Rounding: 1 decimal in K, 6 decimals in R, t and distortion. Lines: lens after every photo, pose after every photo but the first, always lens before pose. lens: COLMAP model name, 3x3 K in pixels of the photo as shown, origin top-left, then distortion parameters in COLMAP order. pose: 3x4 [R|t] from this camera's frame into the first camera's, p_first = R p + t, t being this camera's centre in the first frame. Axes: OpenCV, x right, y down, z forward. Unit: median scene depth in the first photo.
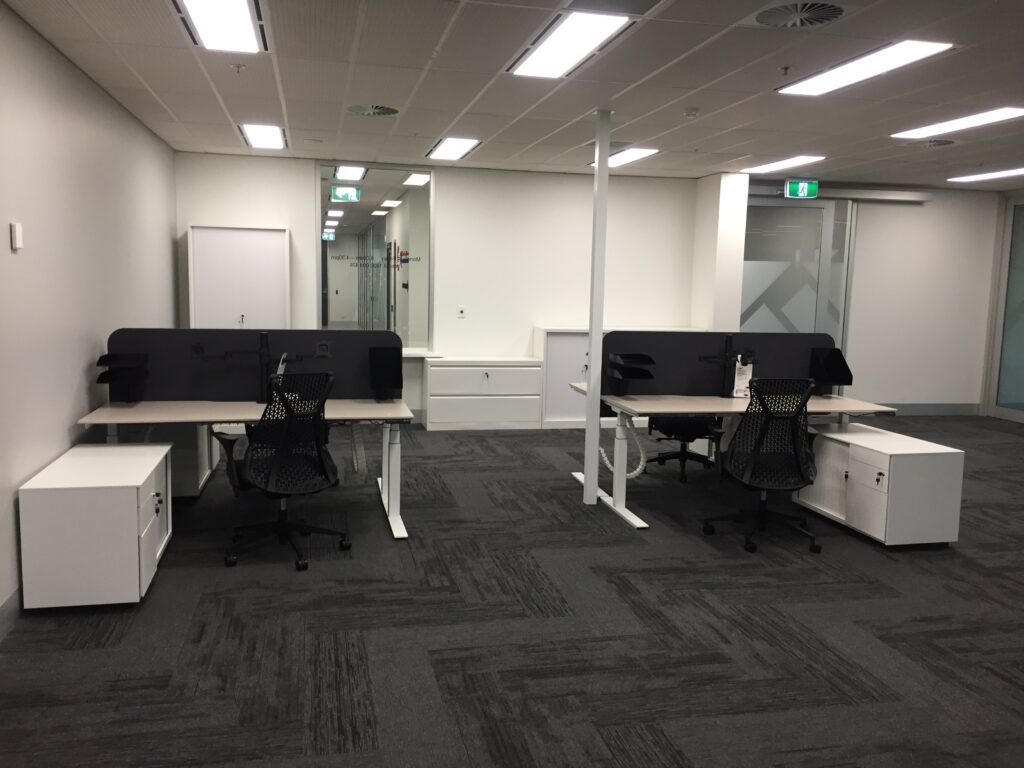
lens RADIAL K [[876.2, 0, 512.0], [0, 876.2, 384.0], [0, 0, 1]] dist [0.081655, -0.124769]
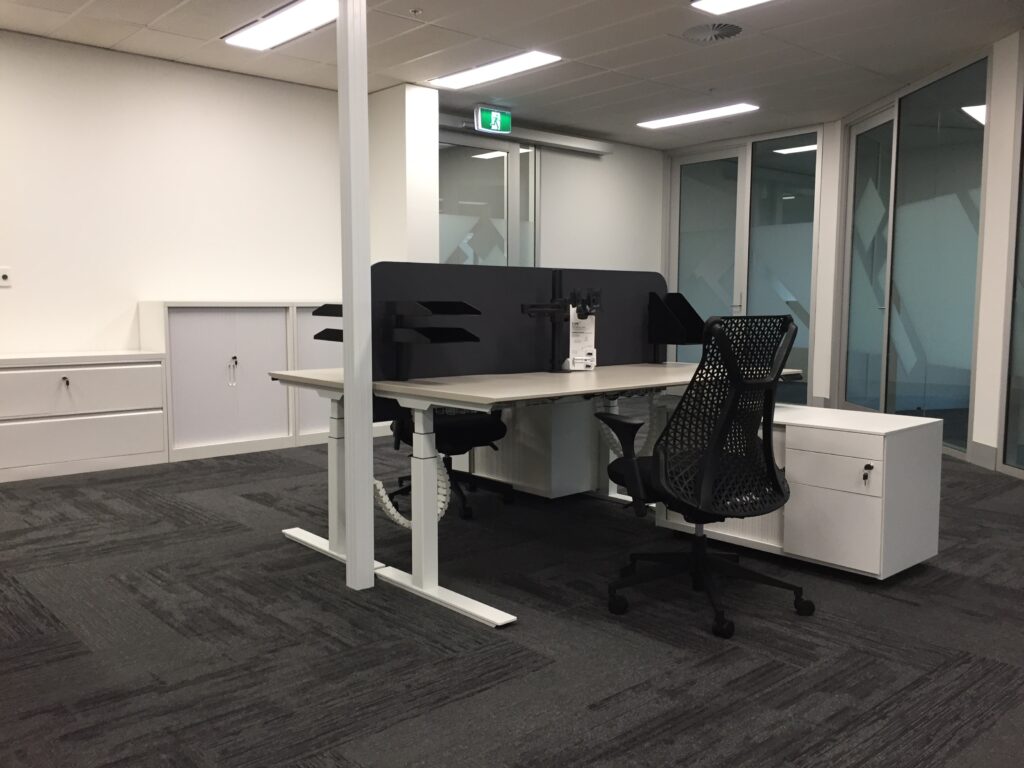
lens RADIAL K [[876.2, 0, 512.0], [0, 876.2, 384.0], [0, 0, 1]] dist [0.081655, -0.124769]
pose [[0.872102, -0.067015, 0.484713, -0.083514], [0.076526, 0.997068, 0.000165, 0.021416], [-0.483303, 0.036949, 0.874673, 0.501116]]
